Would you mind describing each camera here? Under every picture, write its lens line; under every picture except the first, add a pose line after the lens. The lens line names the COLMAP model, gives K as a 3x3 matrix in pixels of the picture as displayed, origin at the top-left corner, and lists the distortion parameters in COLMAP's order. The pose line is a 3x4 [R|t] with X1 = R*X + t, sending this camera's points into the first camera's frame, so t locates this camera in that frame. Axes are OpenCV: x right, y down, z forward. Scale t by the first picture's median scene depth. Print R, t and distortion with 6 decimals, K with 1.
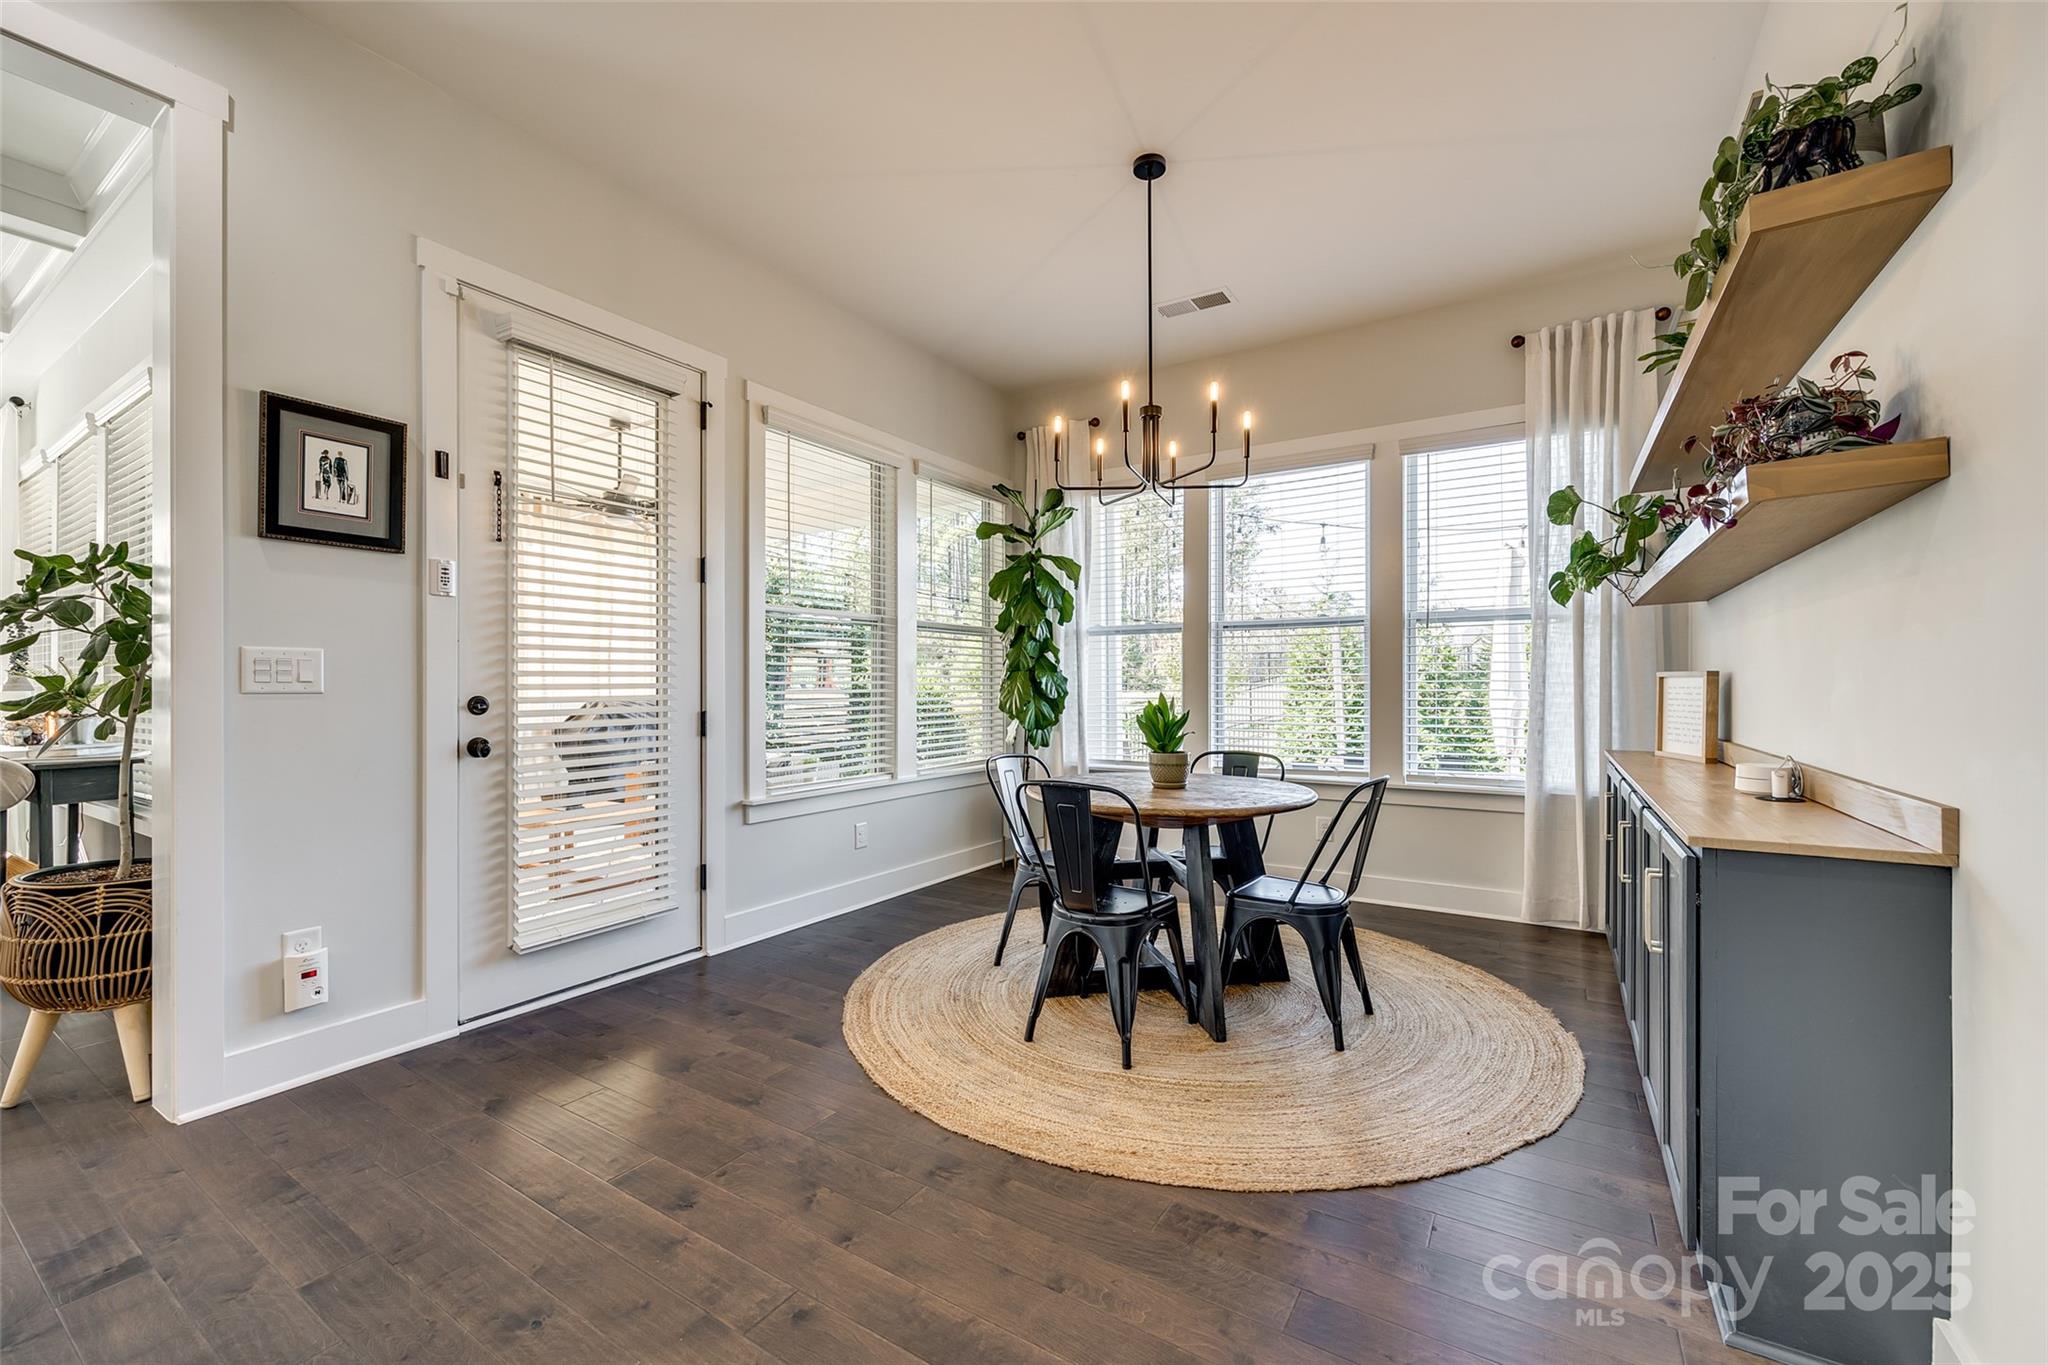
lens RADIAL K [[817.0, 0, 1034.2], [0, 817.0, 683.4], [0, 0, 1]] dist [-0.006158, -0.000101]
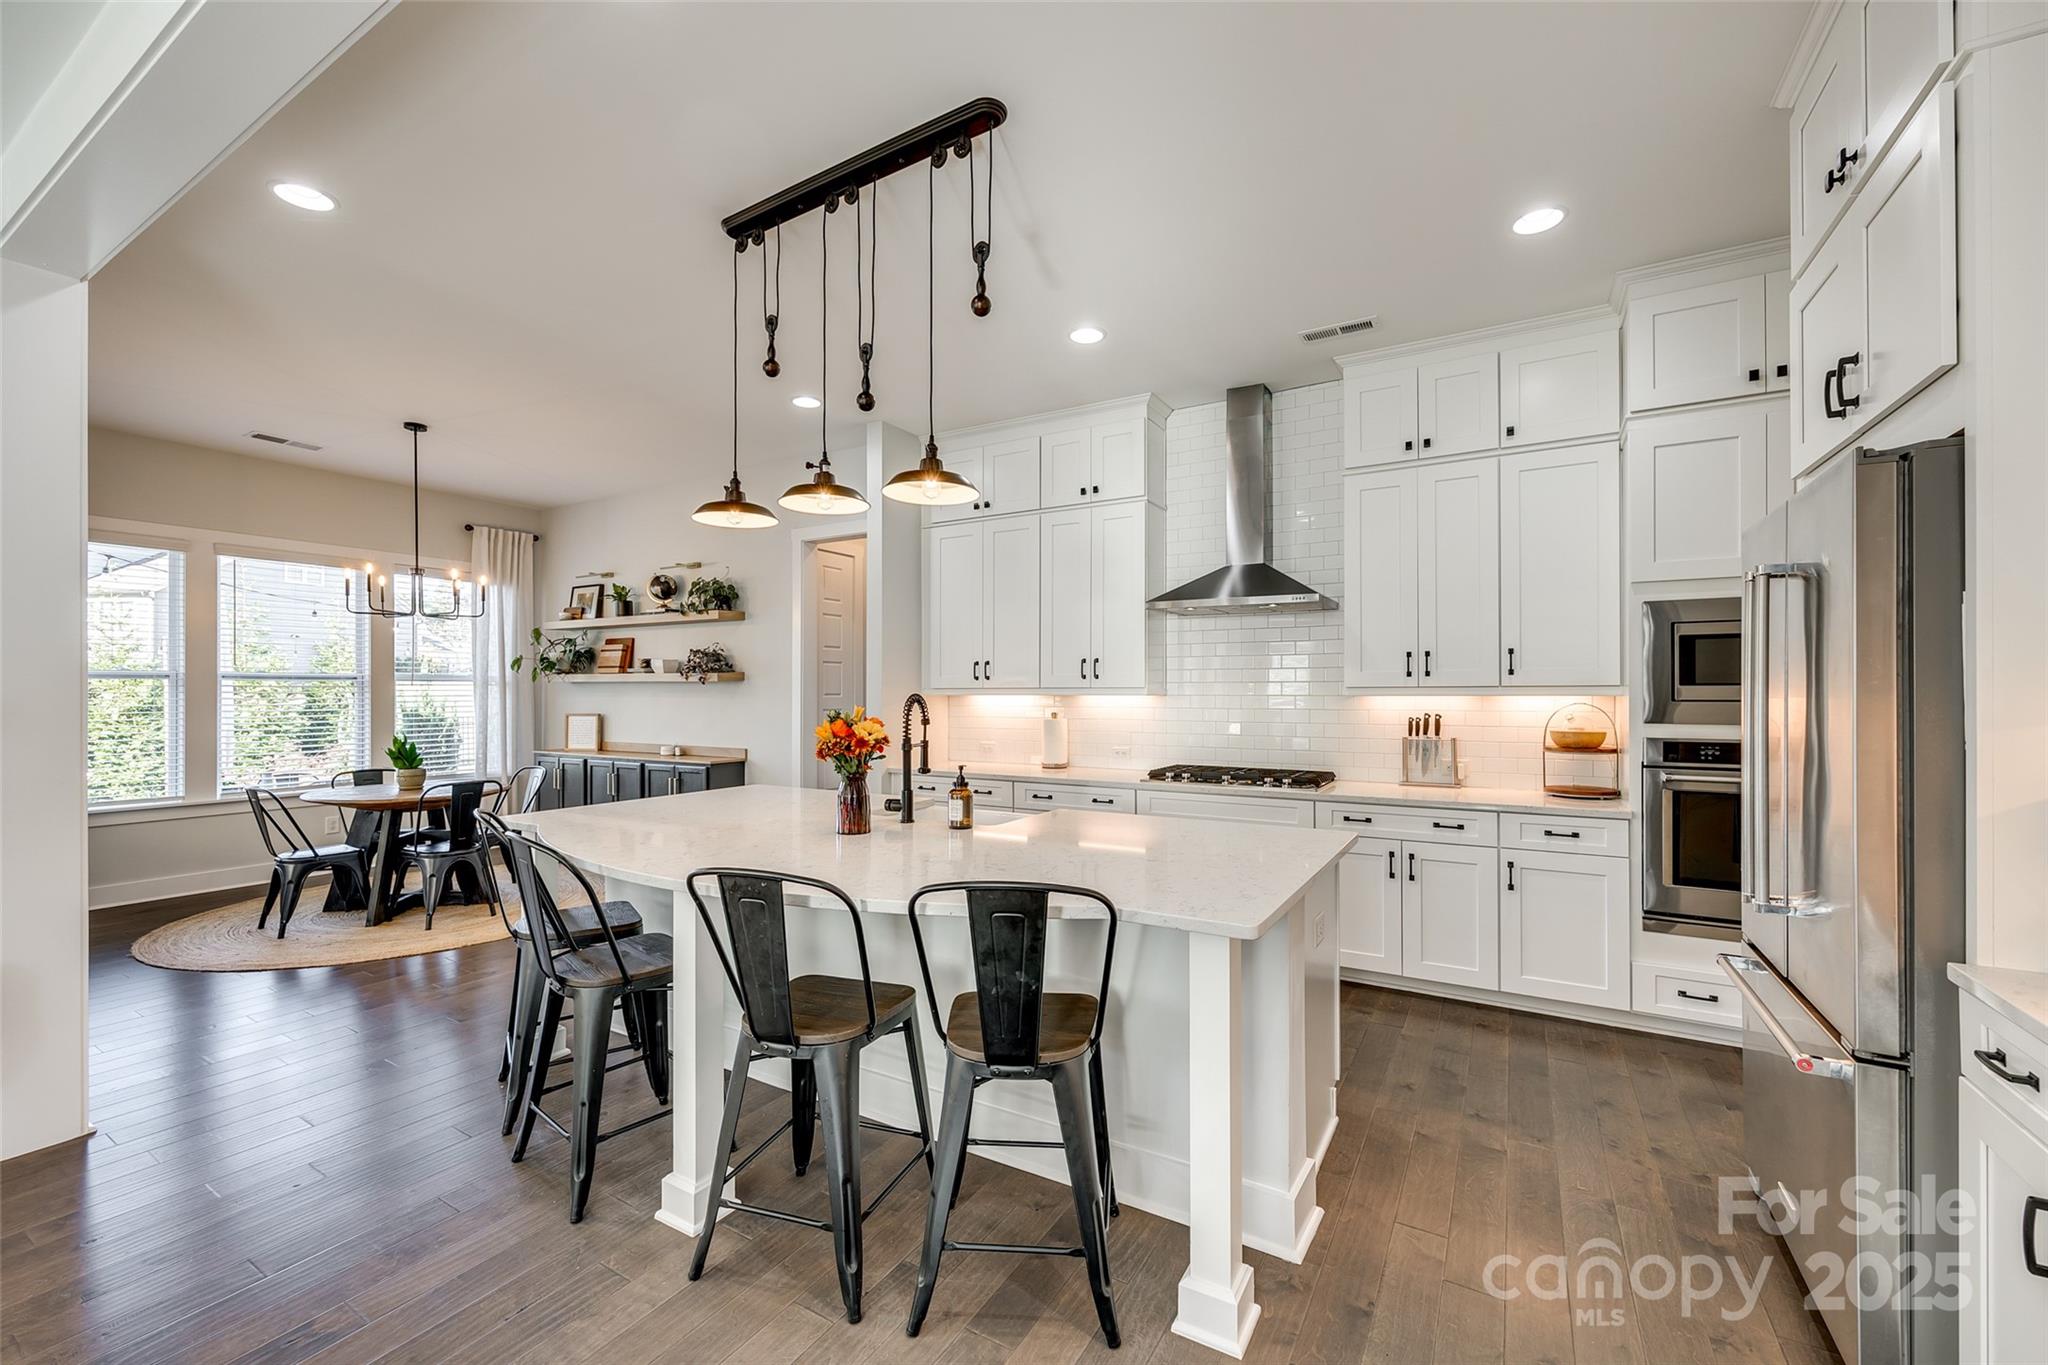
lens RADIAL K [[821.2, 0, 1036.8], [0, 821.2, 687.9], [0, 0, 1]] dist [0.000006, 0.000274]
pose [[-0.030039, 0.004111, 0.999540, -1.364327], [-0.003209, 0.999986, -0.004209, -0.070158], [-0.999544, -0.003334, -0.030025, -0.212495]]
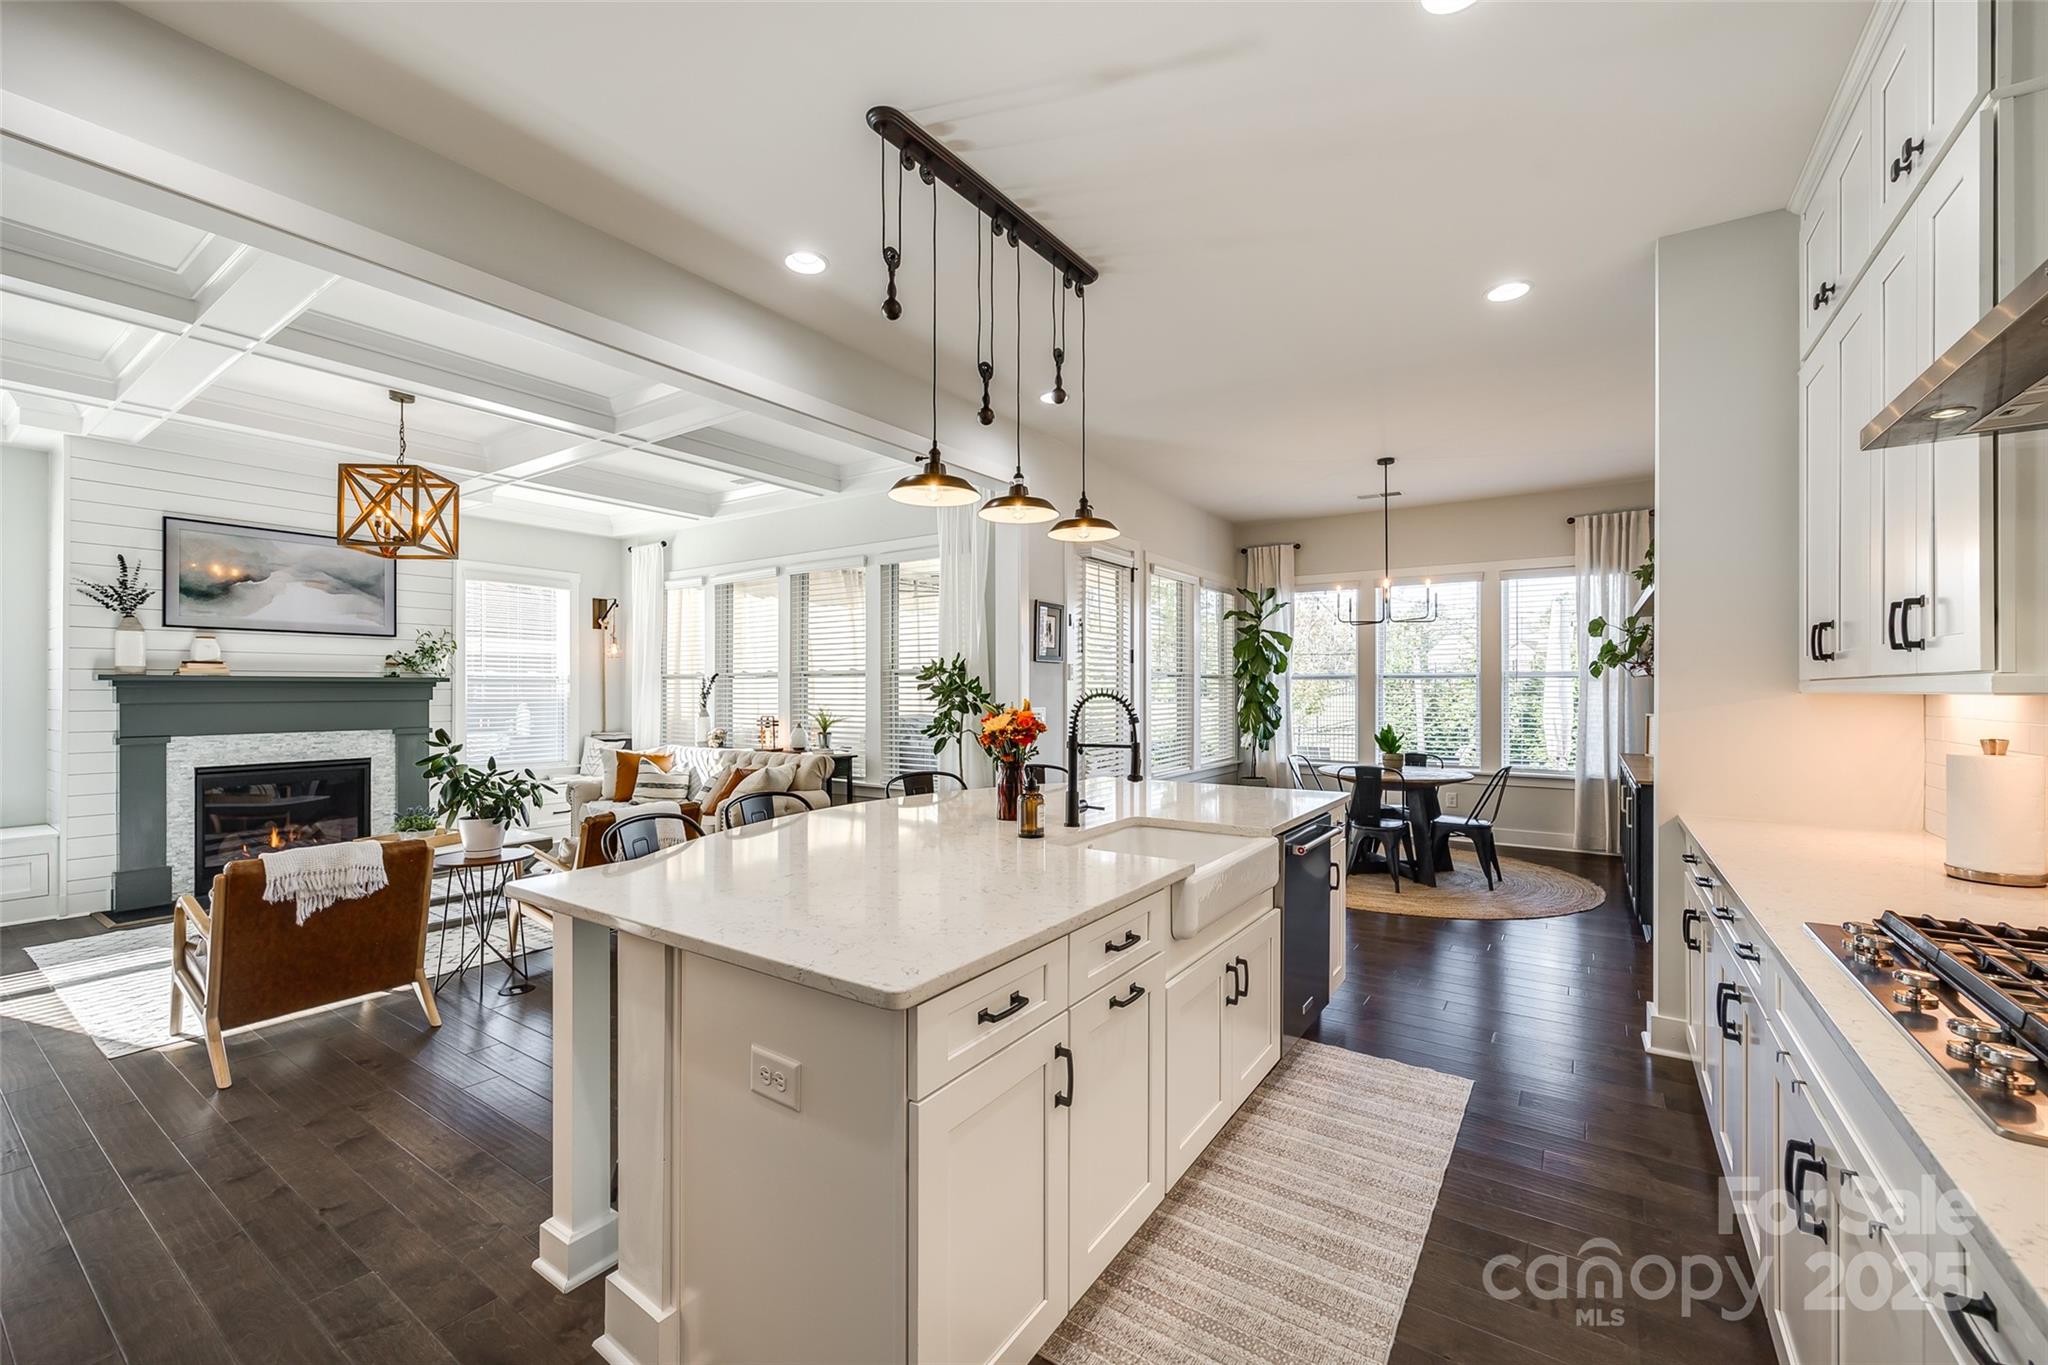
lens RADIAL K [[817.0, 0, 1034.2], [0, 817.0, 683.4], [0, 0, 1]] dist [-0.006158, -0.000101]
pose [[0.999476, 0.001350, -0.032346, -0.555261], [-0.001441, 0.999995, -0.002814, -0.069005], [0.032342, 0.002859, 0.999473, -0.870020]]
